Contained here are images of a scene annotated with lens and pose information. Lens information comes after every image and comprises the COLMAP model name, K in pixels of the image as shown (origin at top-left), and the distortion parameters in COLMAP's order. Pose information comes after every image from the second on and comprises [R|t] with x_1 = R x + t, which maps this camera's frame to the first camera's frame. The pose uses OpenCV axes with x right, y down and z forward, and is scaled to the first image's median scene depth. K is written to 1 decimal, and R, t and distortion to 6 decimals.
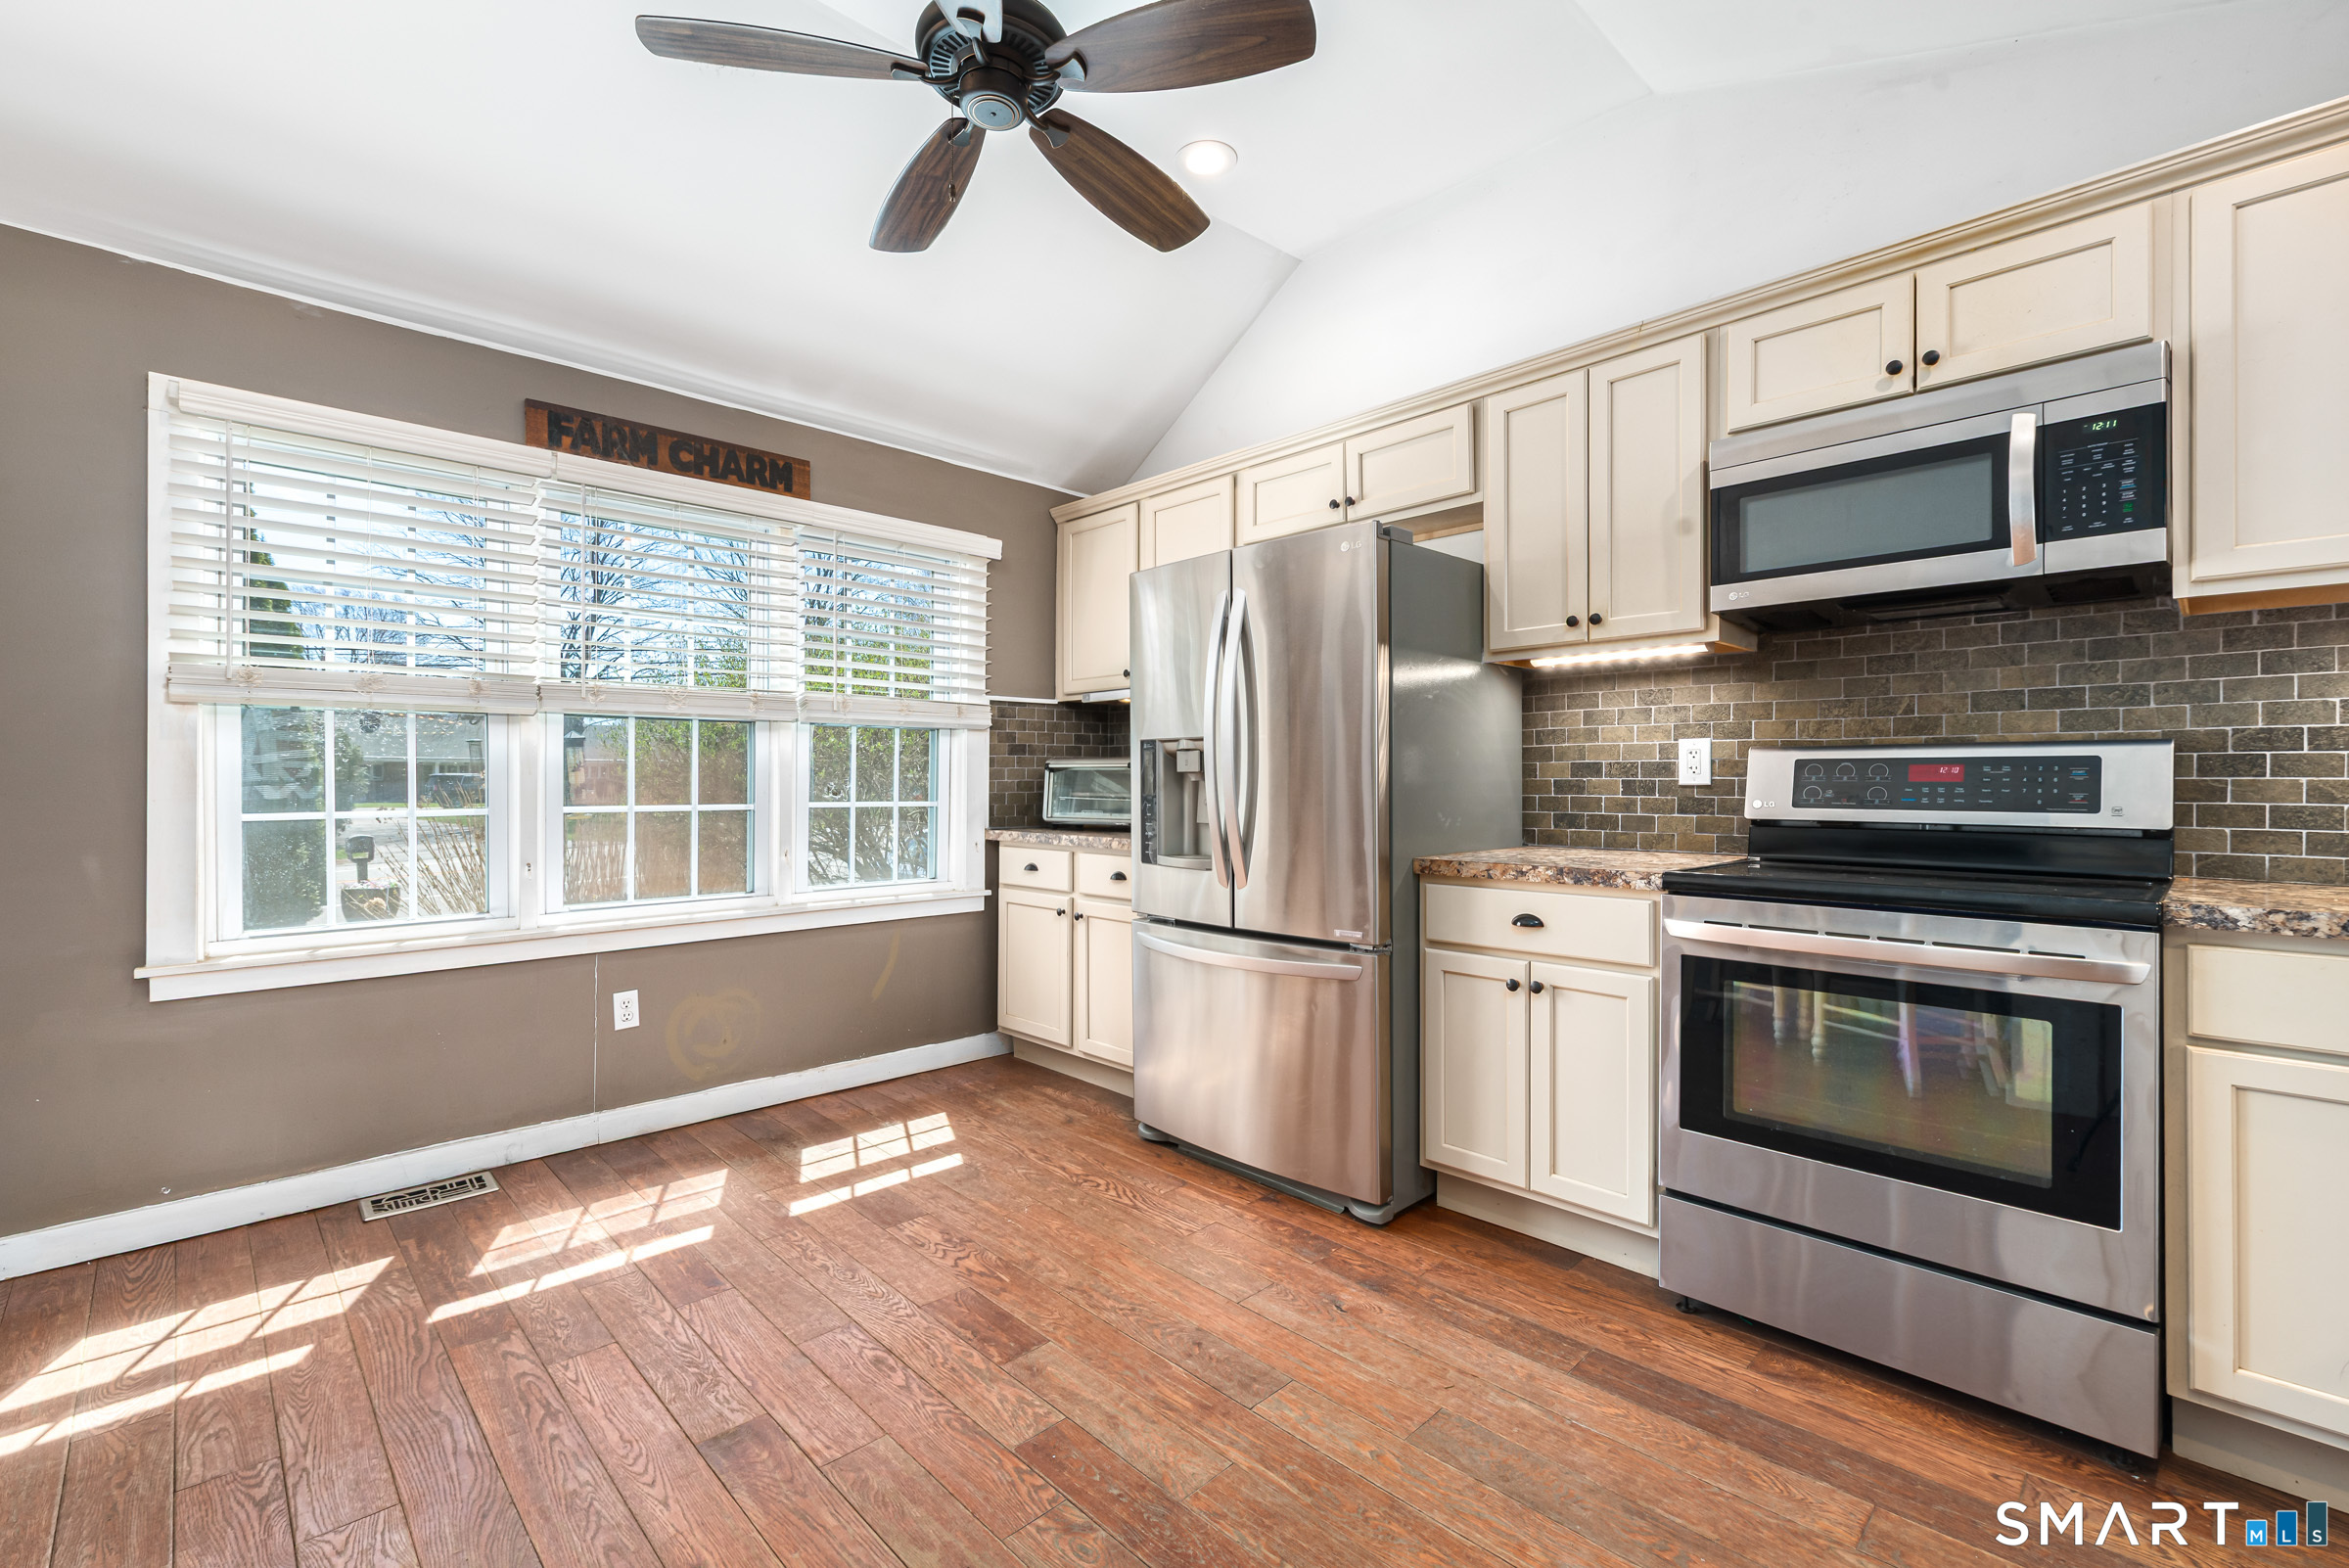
lens RADIAL K [[1011.6, 0, 1149.1], [0, 1011.6, 776.2], [0, 0, 1]] dist [-0.001452, -0.000307]
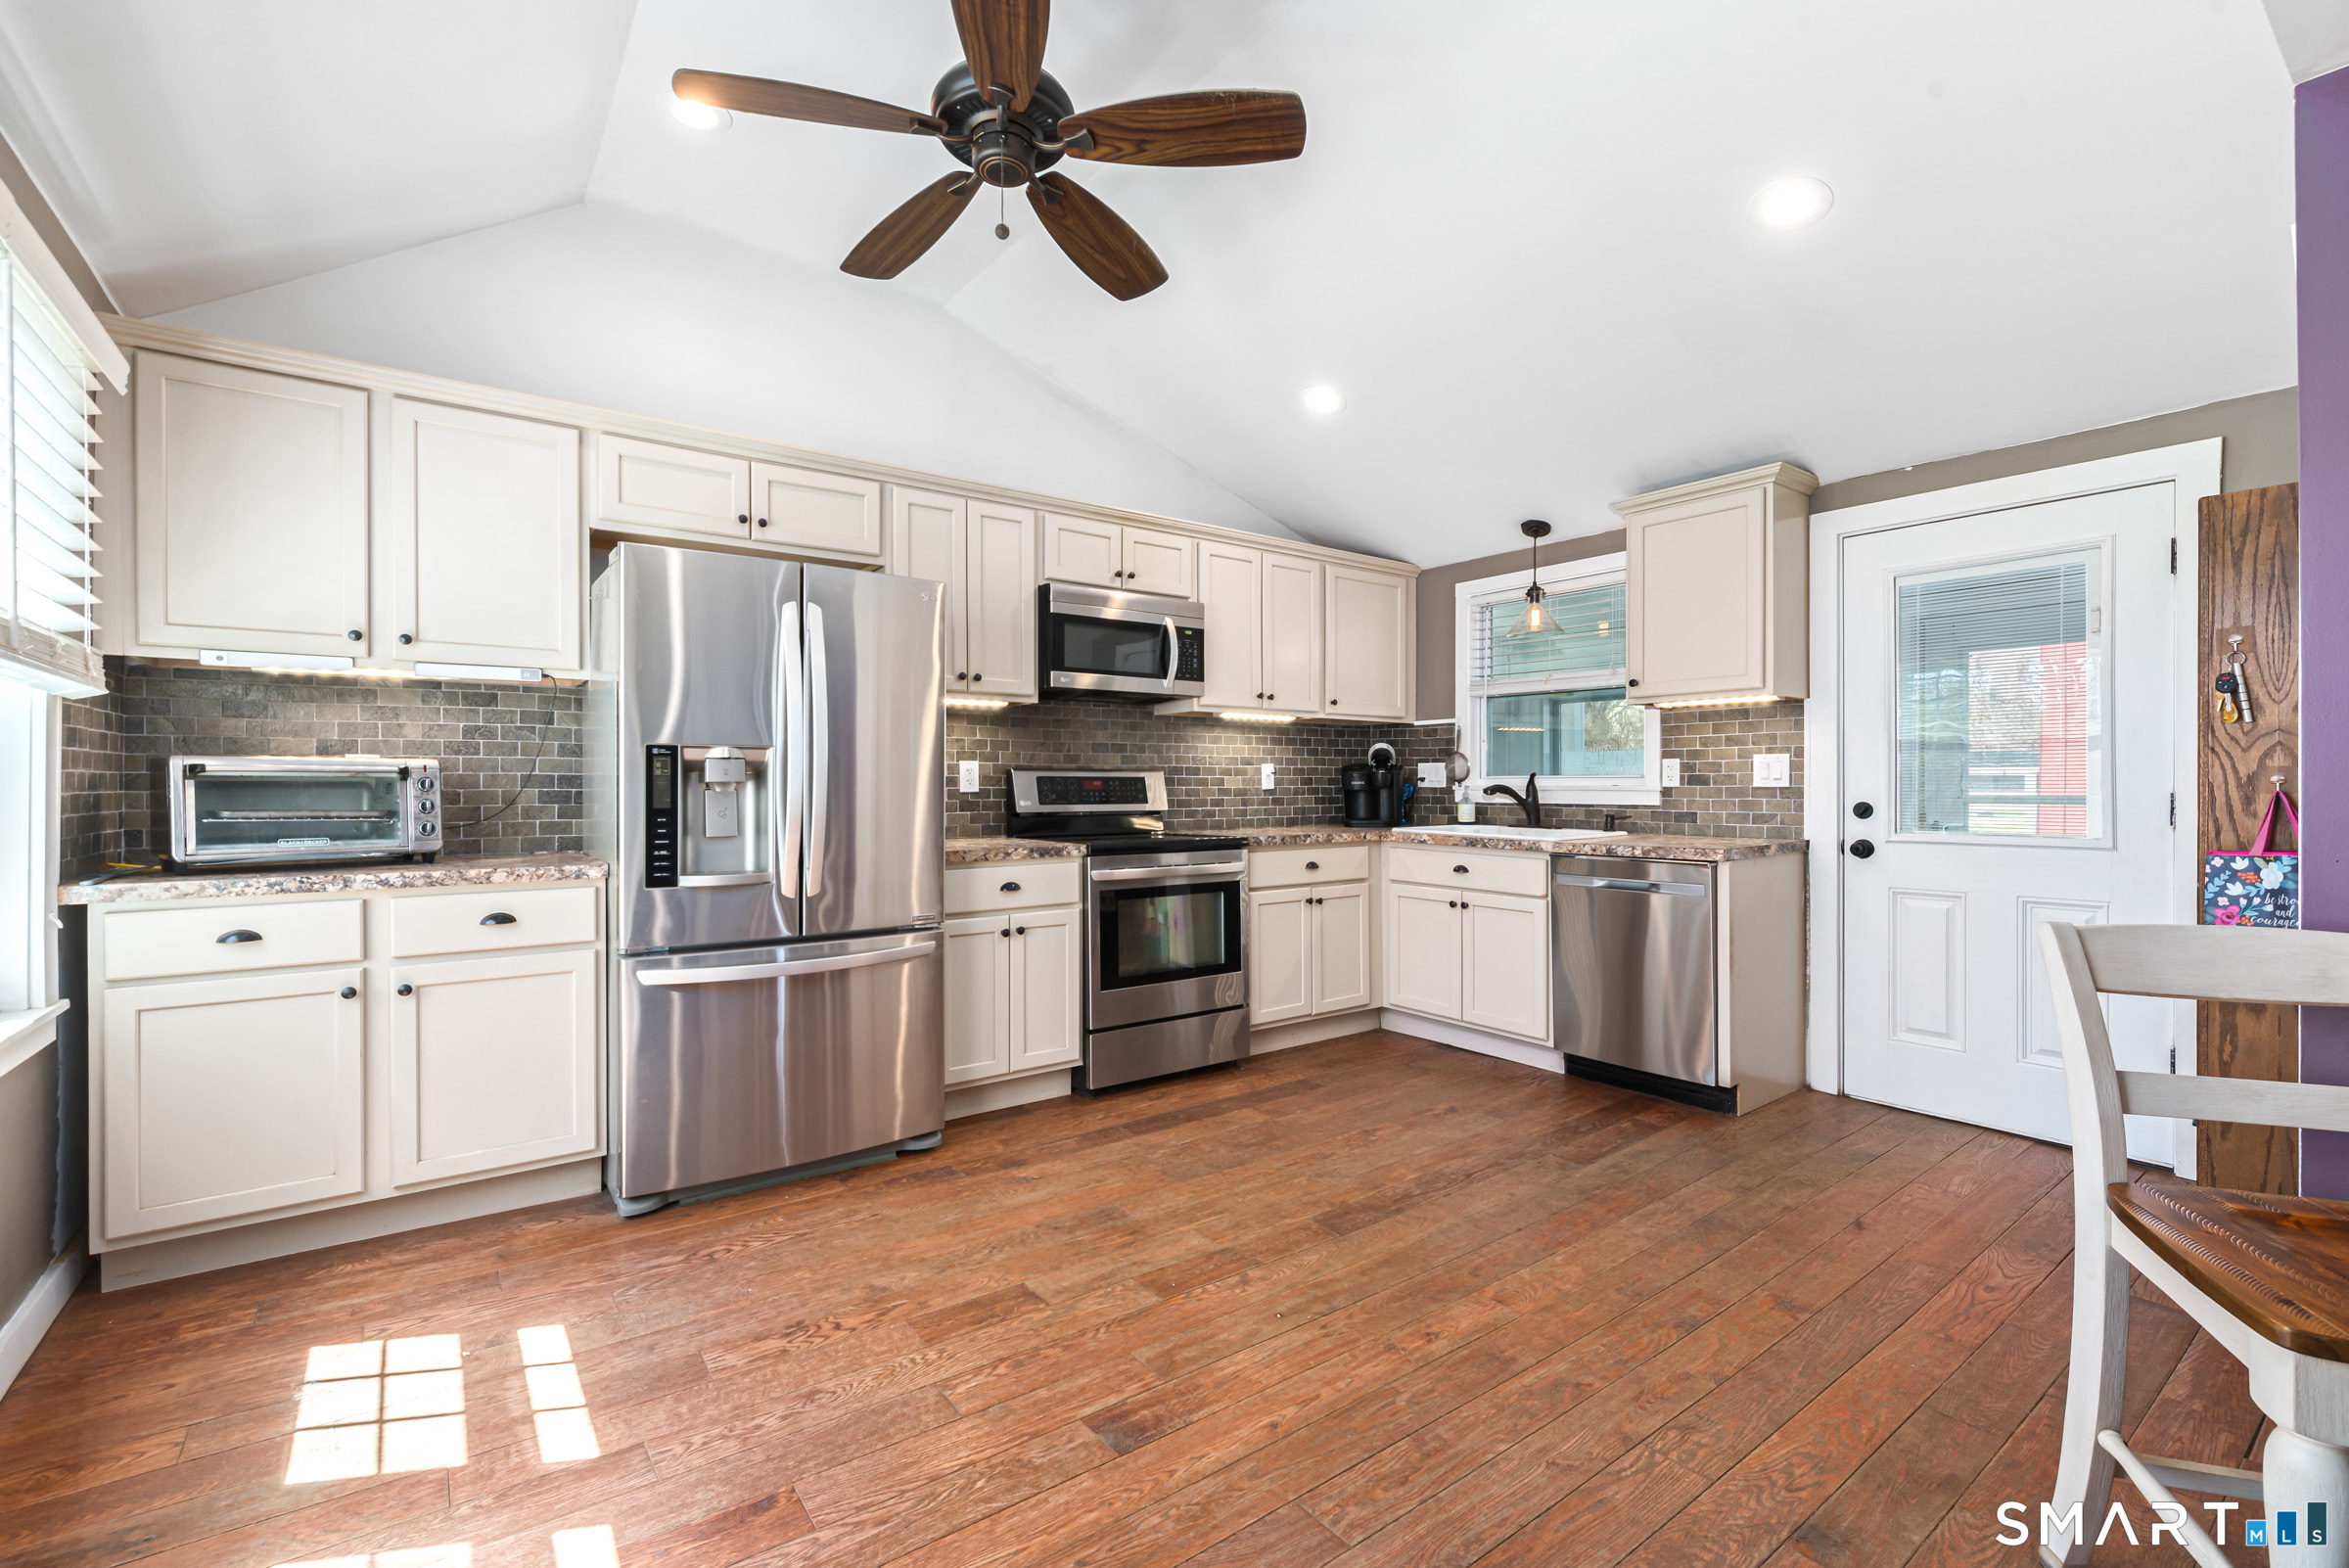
lens RADIAL K [[1022.6, 0, 1166.2], [0, 1022.6, 784.7], [0, 0, 1]] dist [-0.000379, -0.000371]
pose [[0.117347, 0.000203, 0.993091, -1.004116], [-0.002830, 0.999996, 0.000130, -0.003391], [-0.993087, -0.002826, 0.117347, 0.579311]]
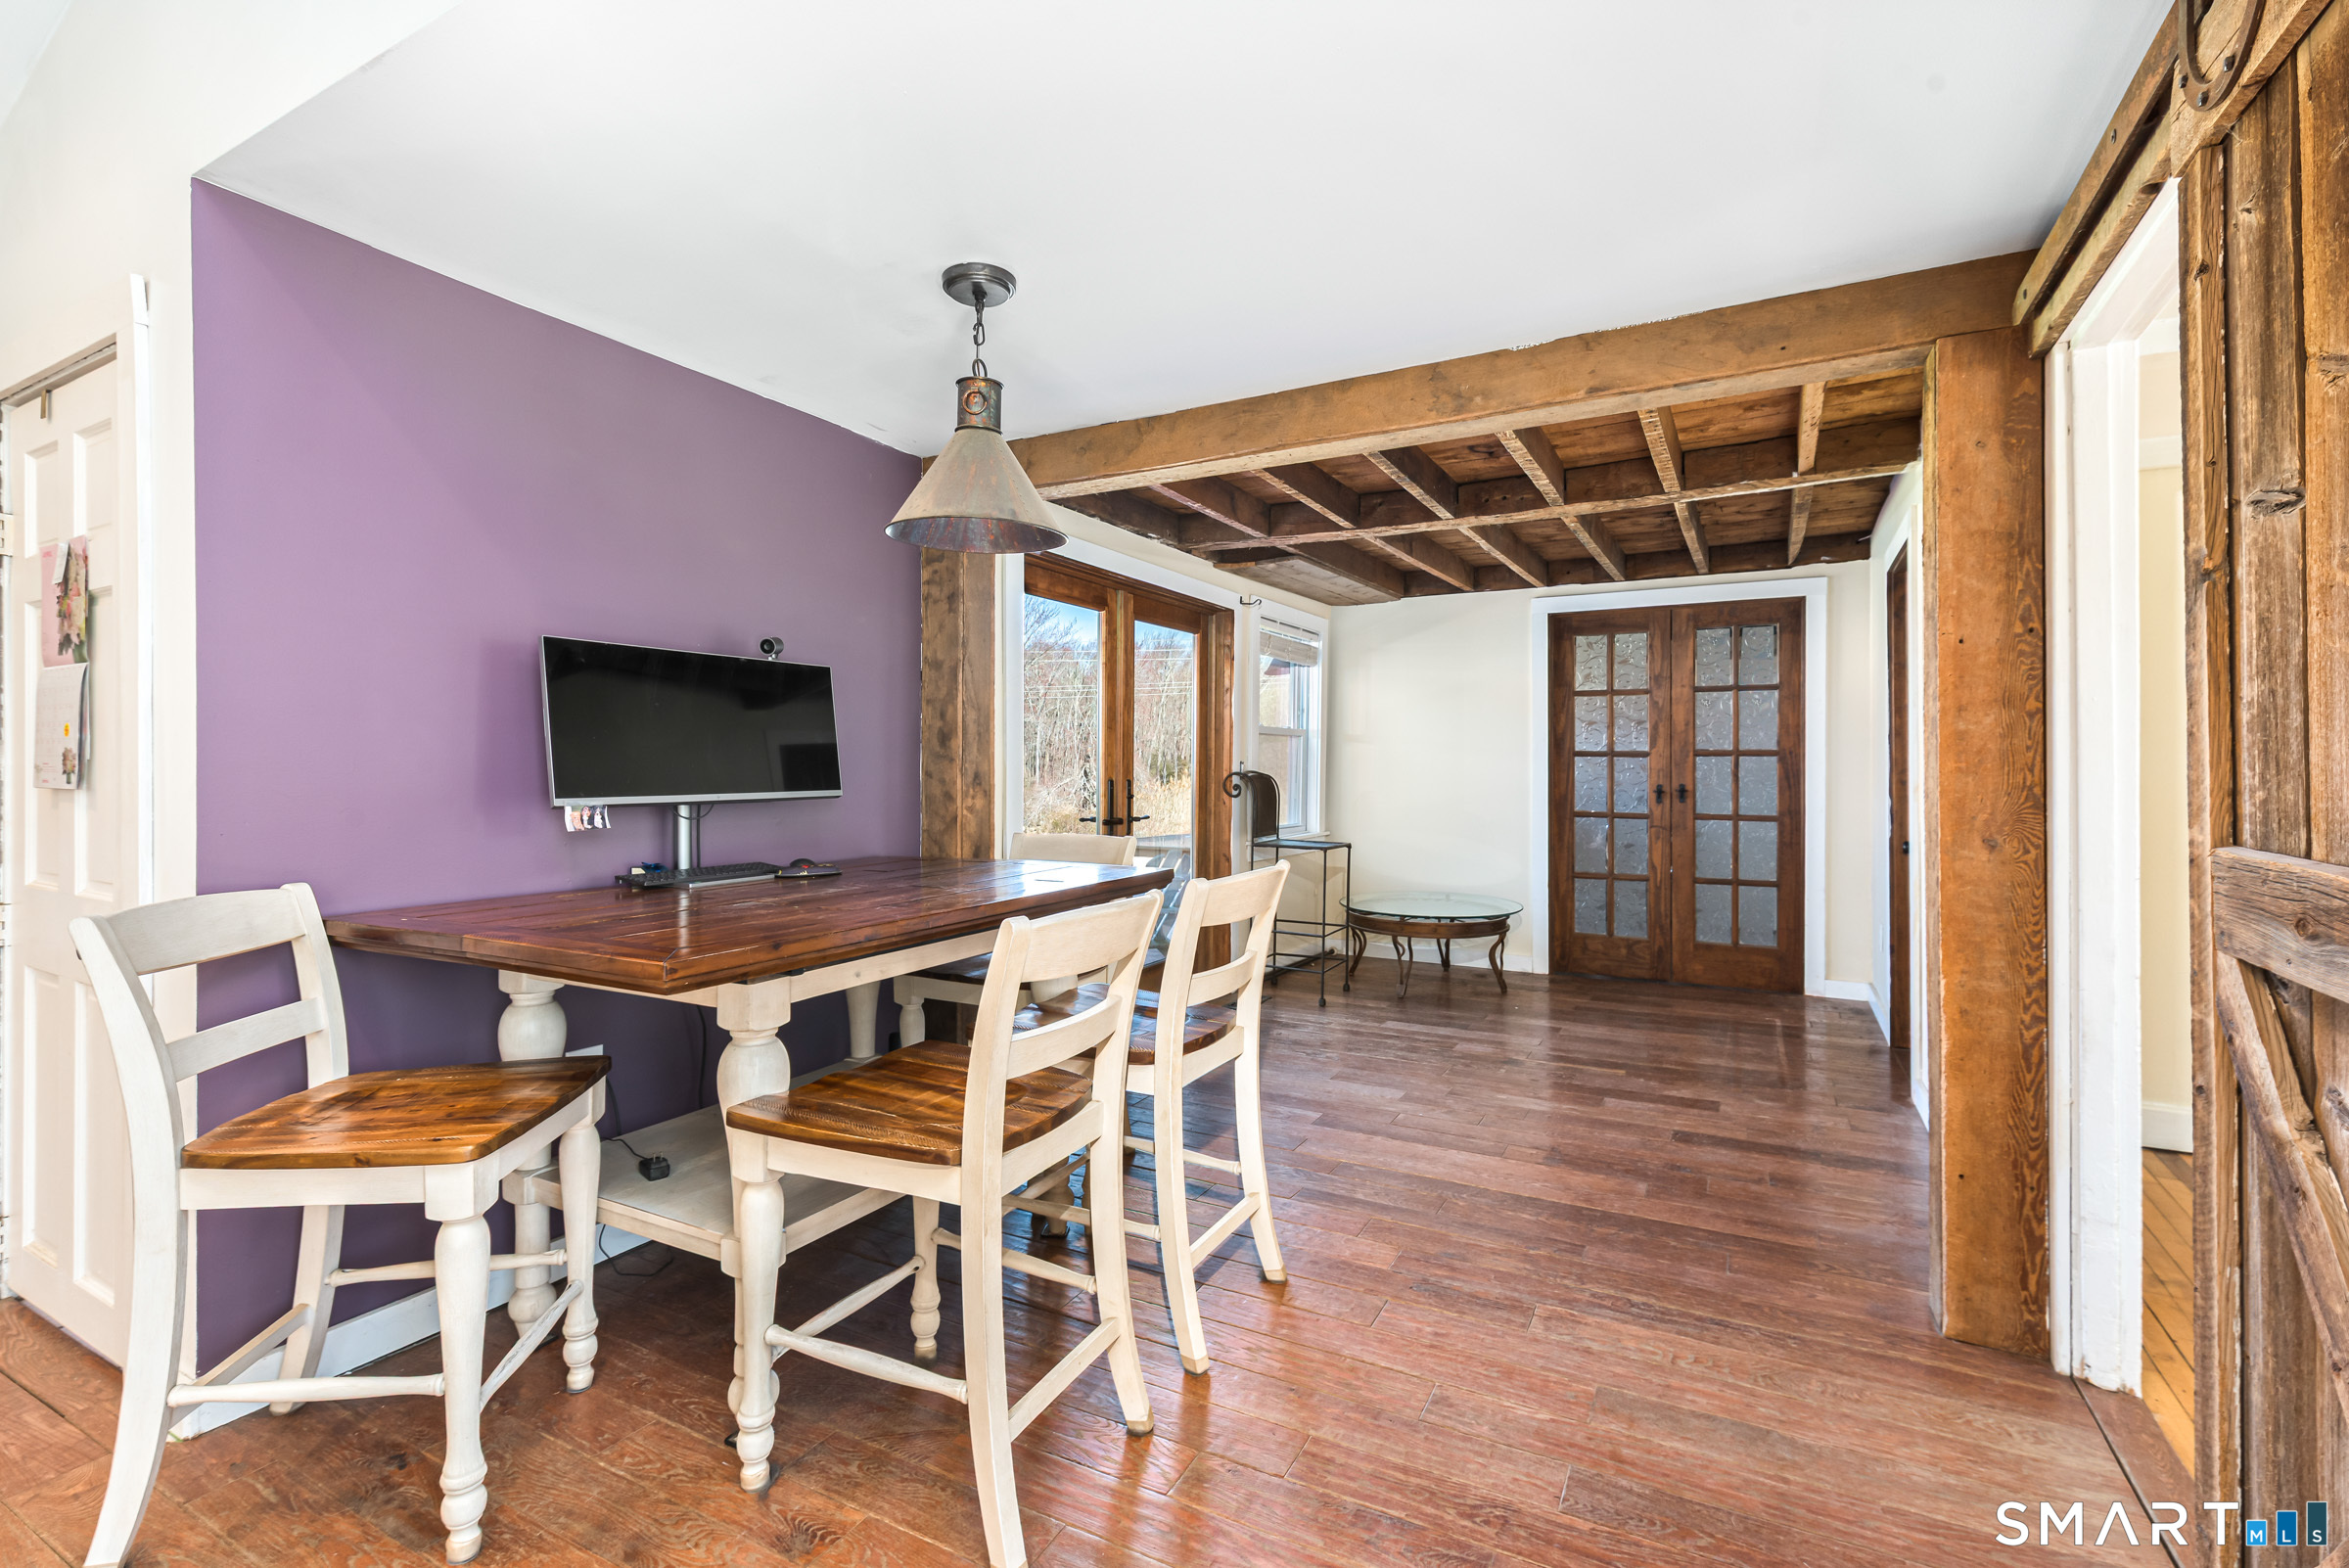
lens RADIAL K [[1060.5, 0, 1168.5], [0, 1060.5, 771.8], [0, 0, 1]] dist [0.000622, -0.000016]
pose [[-0.953885, 0.002384, -0.300161, -0.747738], [0.002250, 0.999997, 0.000792, -0.004199], [0.300162, 0.000081, -0.953888, 0.889008]]
